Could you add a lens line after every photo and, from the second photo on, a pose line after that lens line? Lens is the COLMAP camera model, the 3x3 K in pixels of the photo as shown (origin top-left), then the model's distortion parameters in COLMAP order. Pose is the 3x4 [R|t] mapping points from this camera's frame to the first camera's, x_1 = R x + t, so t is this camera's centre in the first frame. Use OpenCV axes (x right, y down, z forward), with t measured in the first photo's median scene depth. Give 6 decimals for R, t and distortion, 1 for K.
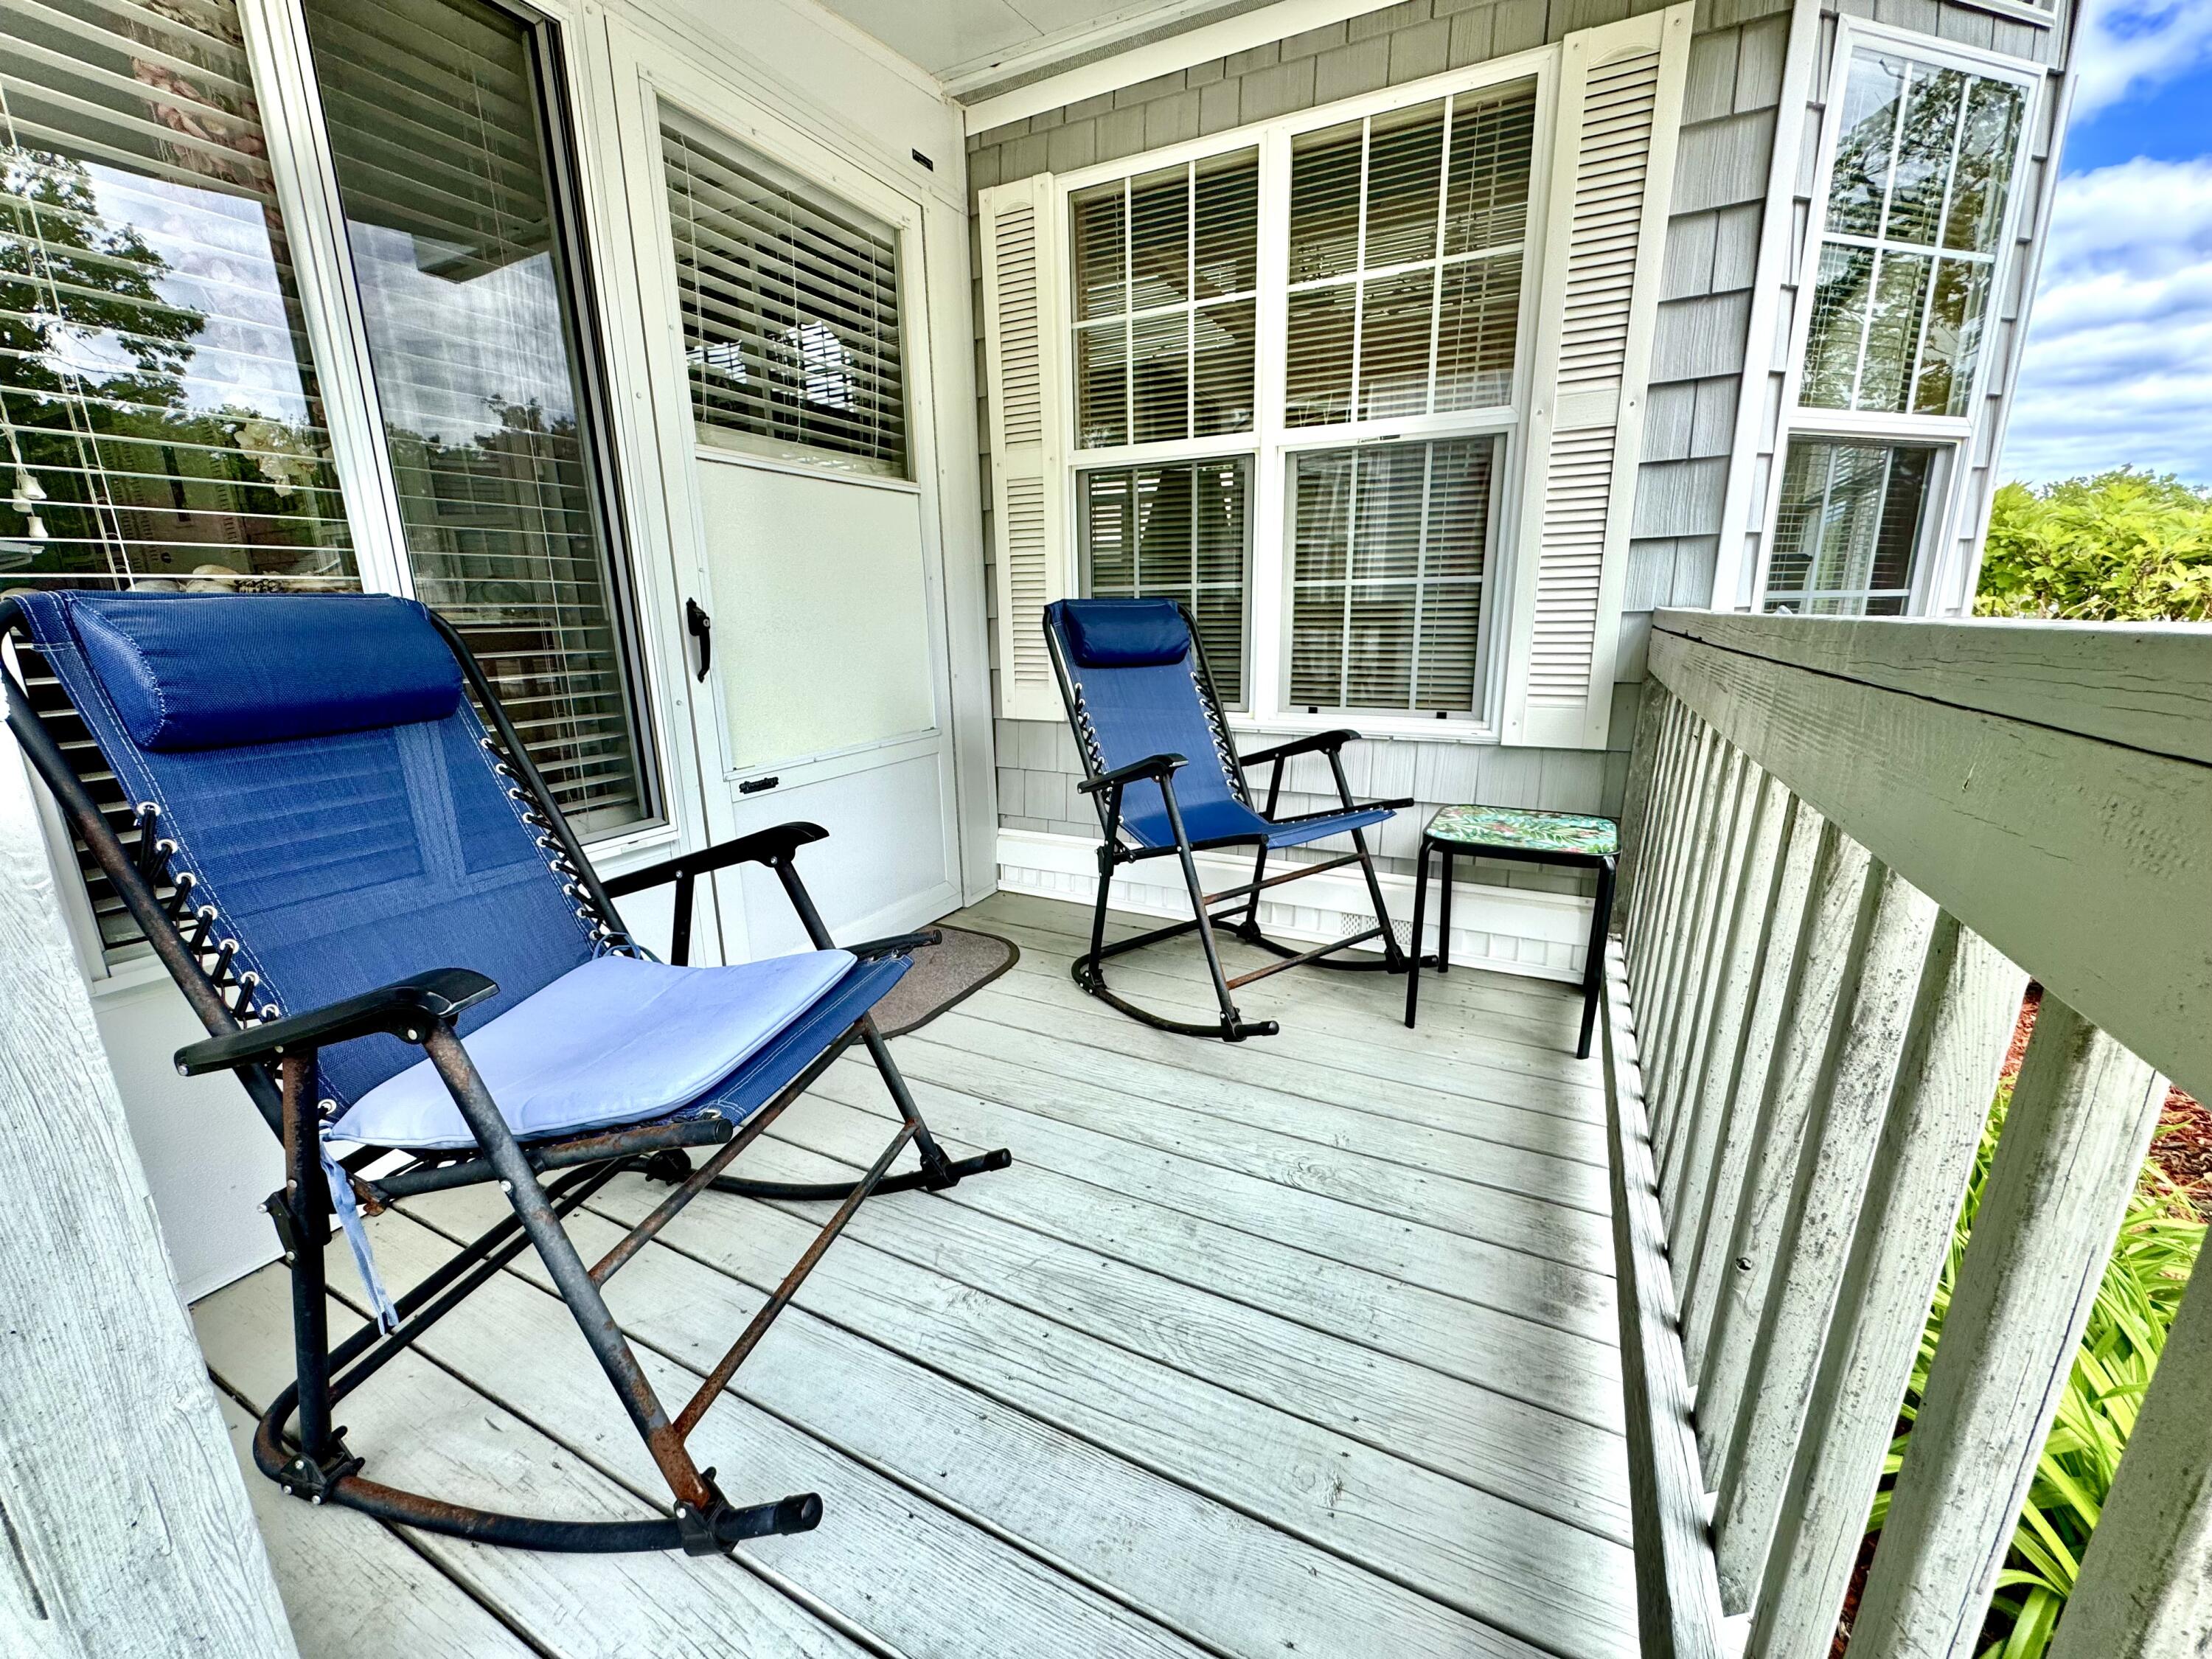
lens RADIAL K [[883.1, 0, 1103.6], [0, 883.1, 837.1], [0, 0, 1]] dist [-0.003079, 0.000862]
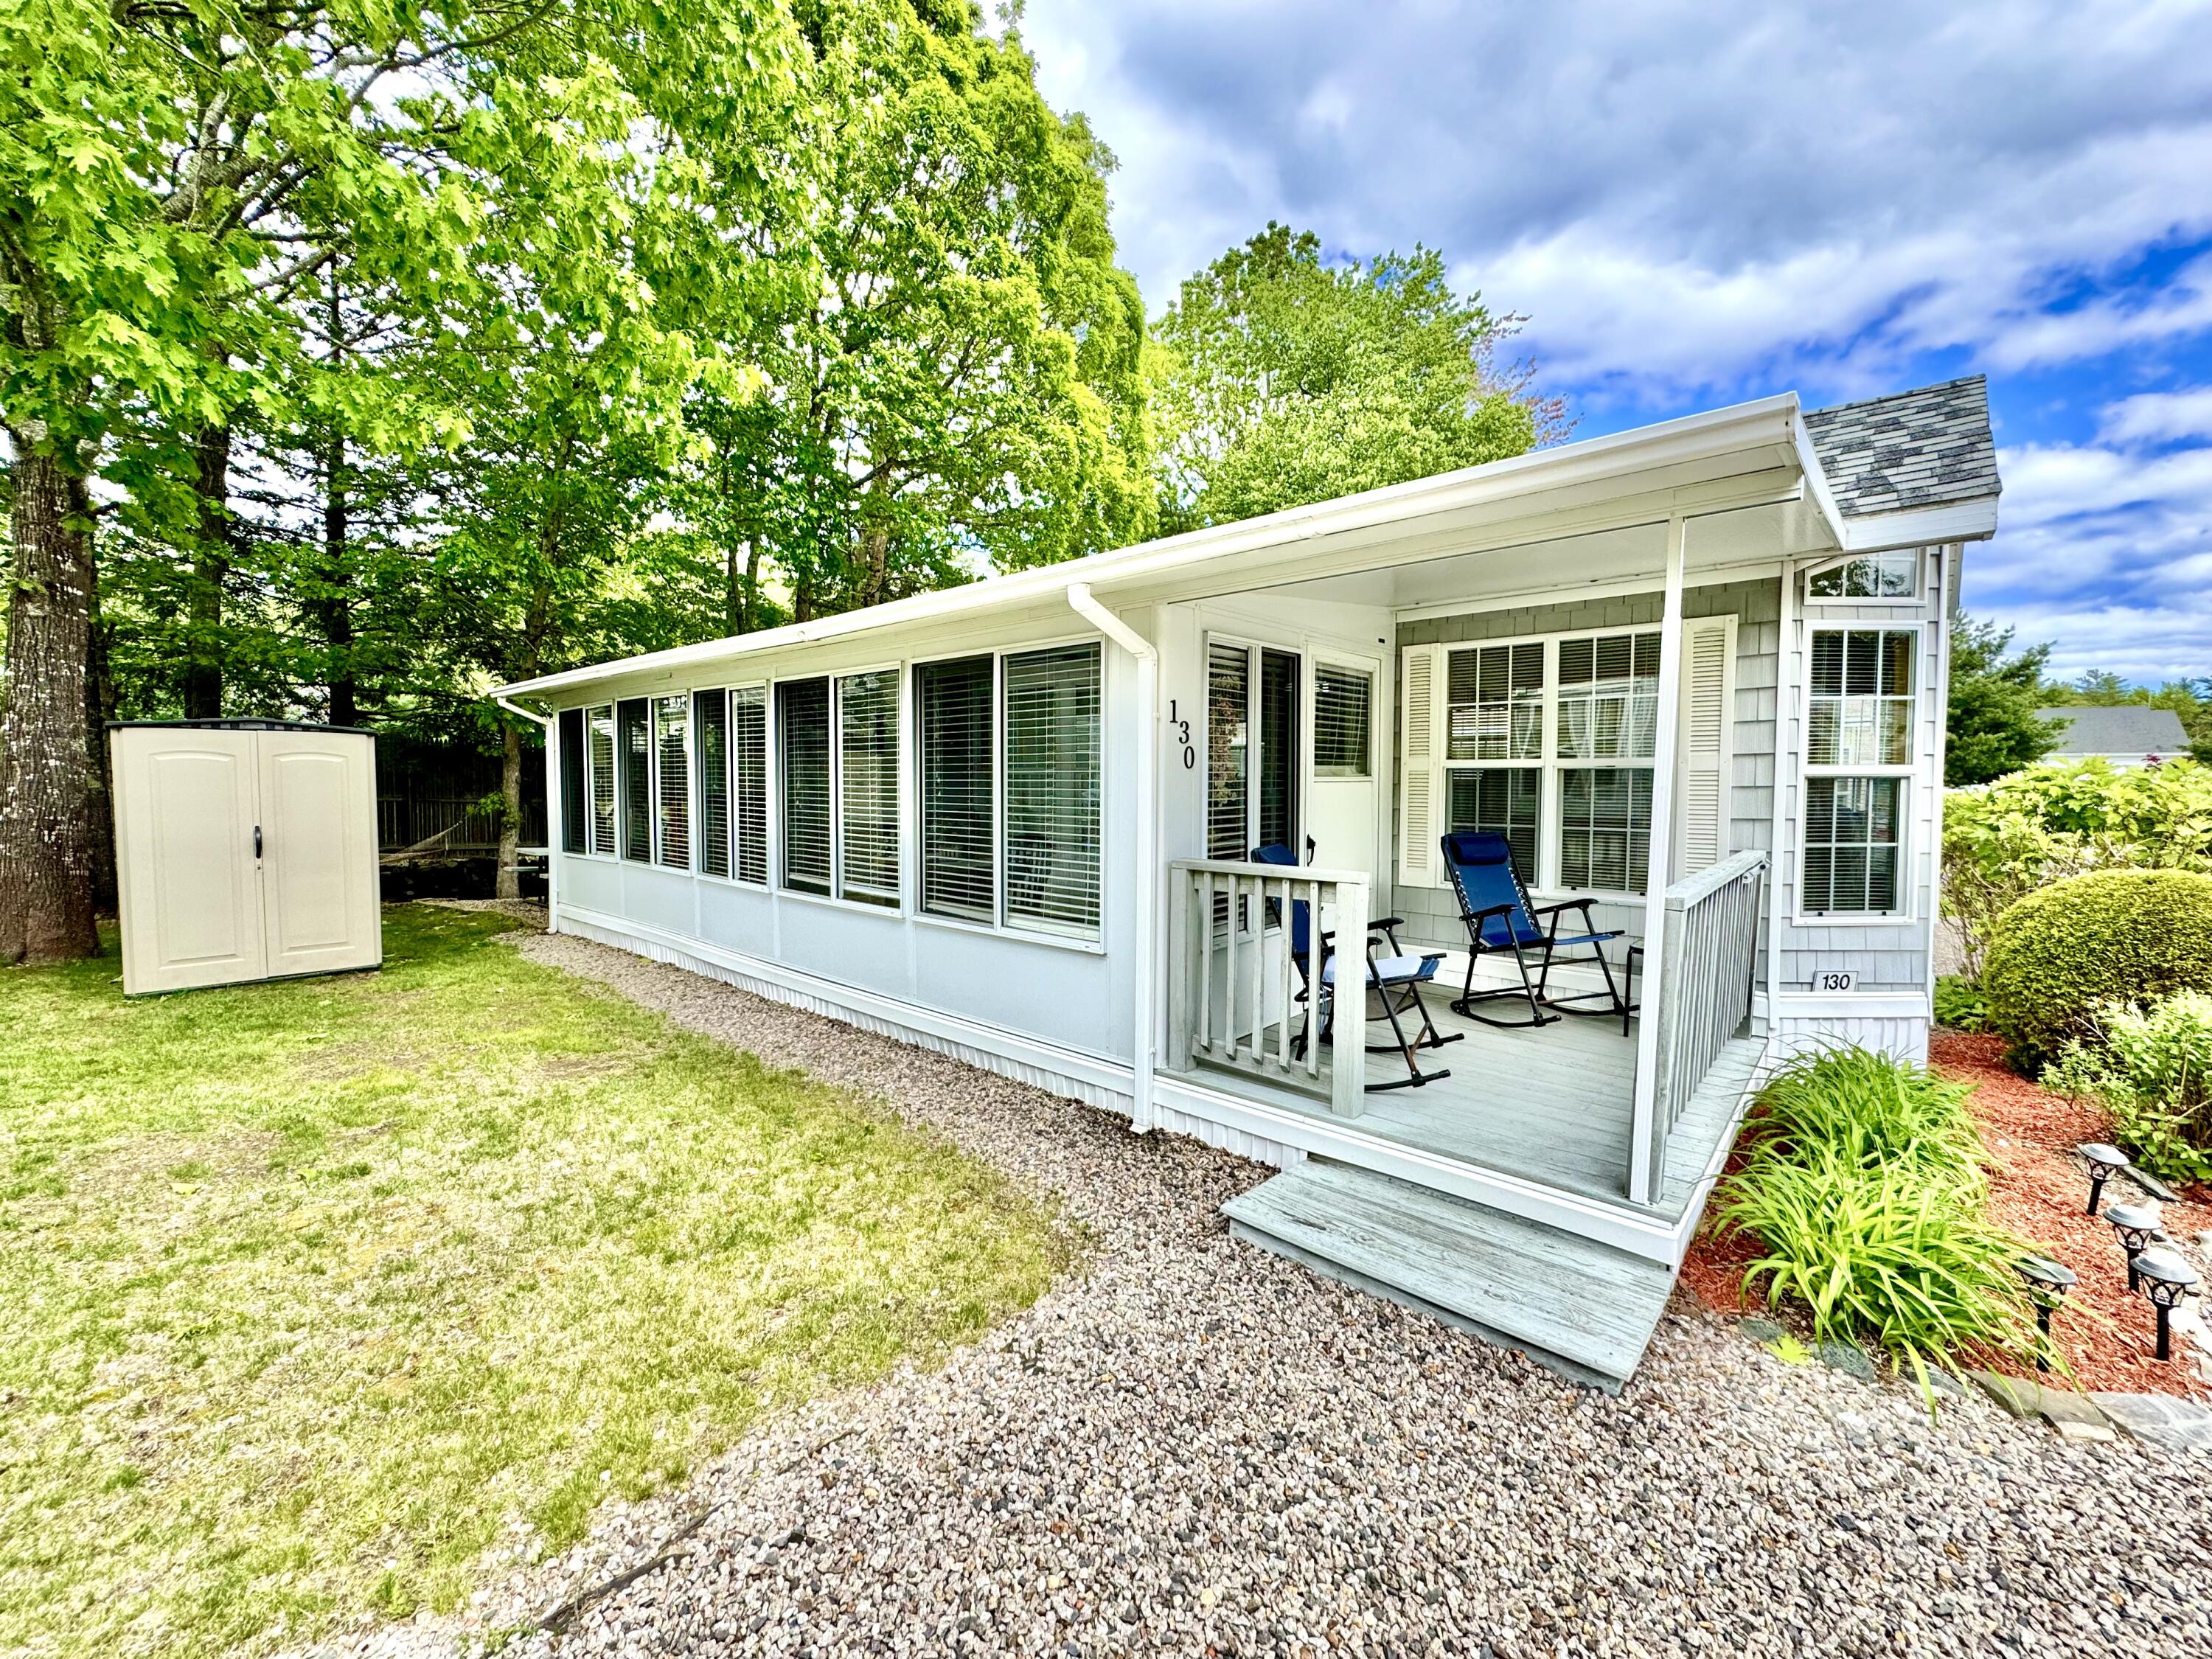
lens RADIAL K [[883.1, 0, 1113.1], [0, 883.1, 826.1], [0, 0, 1]] dist [-0.003079, 0.000862]
pose [[0.967246, 0.029014, -0.252178, -0.287953], [-0.076880, 0.980271, -0.182095, 0.170498], [0.241919, 0.195518, 0.950393, -1.246179]]
